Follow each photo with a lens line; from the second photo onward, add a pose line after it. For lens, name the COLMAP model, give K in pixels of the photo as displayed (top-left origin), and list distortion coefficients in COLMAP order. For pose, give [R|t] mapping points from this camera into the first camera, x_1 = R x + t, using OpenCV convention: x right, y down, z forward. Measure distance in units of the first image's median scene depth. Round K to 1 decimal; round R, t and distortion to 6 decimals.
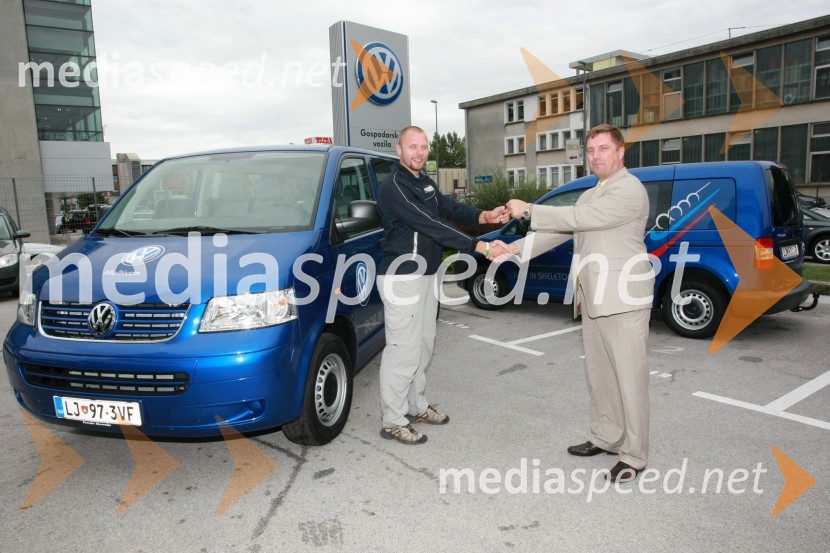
lens RADIAL K [[540.0, 0, 414.2], [0, 540.0, 275.4], [0, 0, 1]] dist [-0.072533, 0.037349]
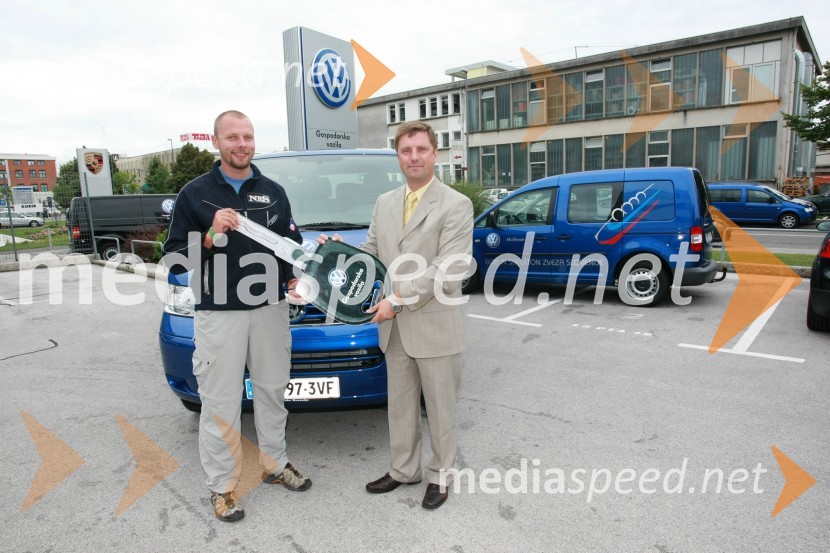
lens RADIAL K [[513.5, 0, 417.3], [0, 513.5, 276.0], [0, 0, 1]] dist [-0.076259, 0.040003]
pose [[0.971774, -0.036917, 0.233008, -0.143072], [0.033218, 0.999252, 0.019782, 0.001563], [-0.233564, -0.011484, 0.972274, -0.025582]]
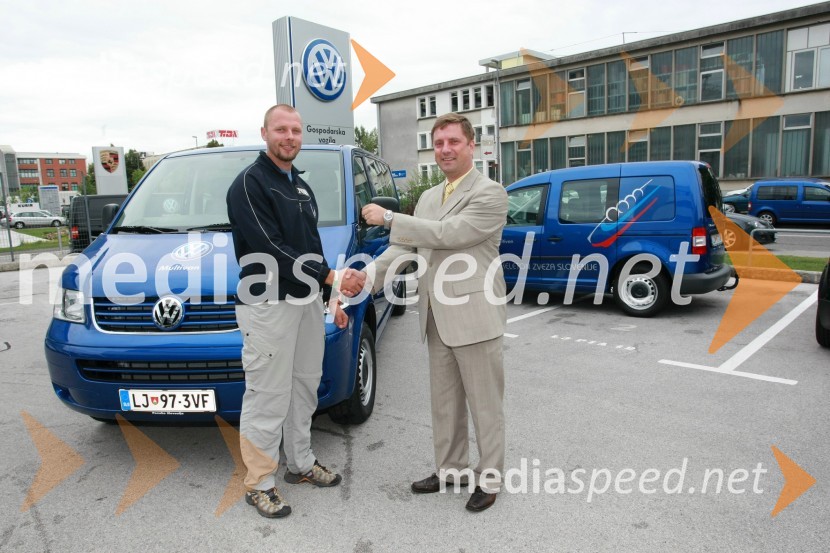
lens RADIAL K [[545.3, 0, 414.0], [0, 545.3, 274.9], [0, 0, 1]] dist [-0.075287, 0.040563]
pose [[0.986376, -0.026849, 0.162302, -0.069950], [0.025705, 0.999628, 0.009141, 0.002865], [-0.162487, -0.004845, 0.986699, -0.029198]]
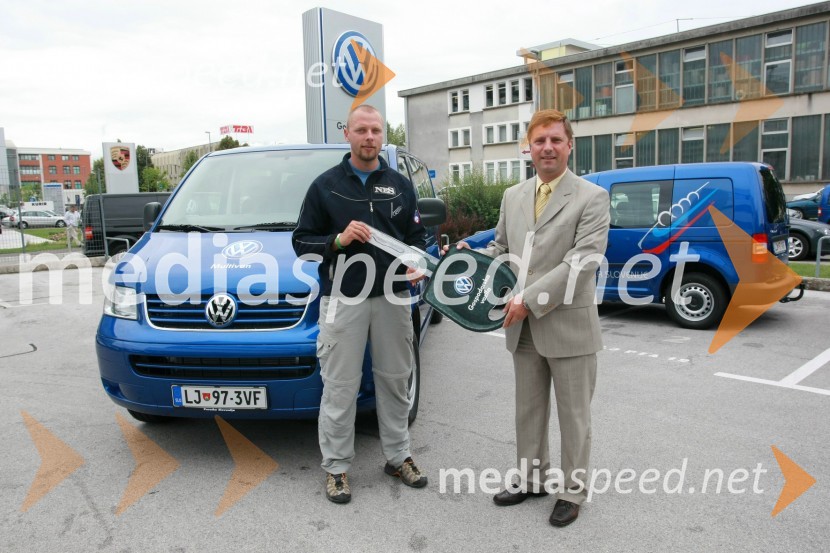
lens RADIAL K [[597.8, 0, 416.5], [0, 597.8, 274.8], [0, 0, 1]] dist [-0.067976, 0.045024]
pose [[0.992629, -0.010993, 0.120695, -0.085715], [0.012030, 0.999897, -0.007869, 0.006705], [-0.120596, 0.009263, 0.992658, -0.052733]]
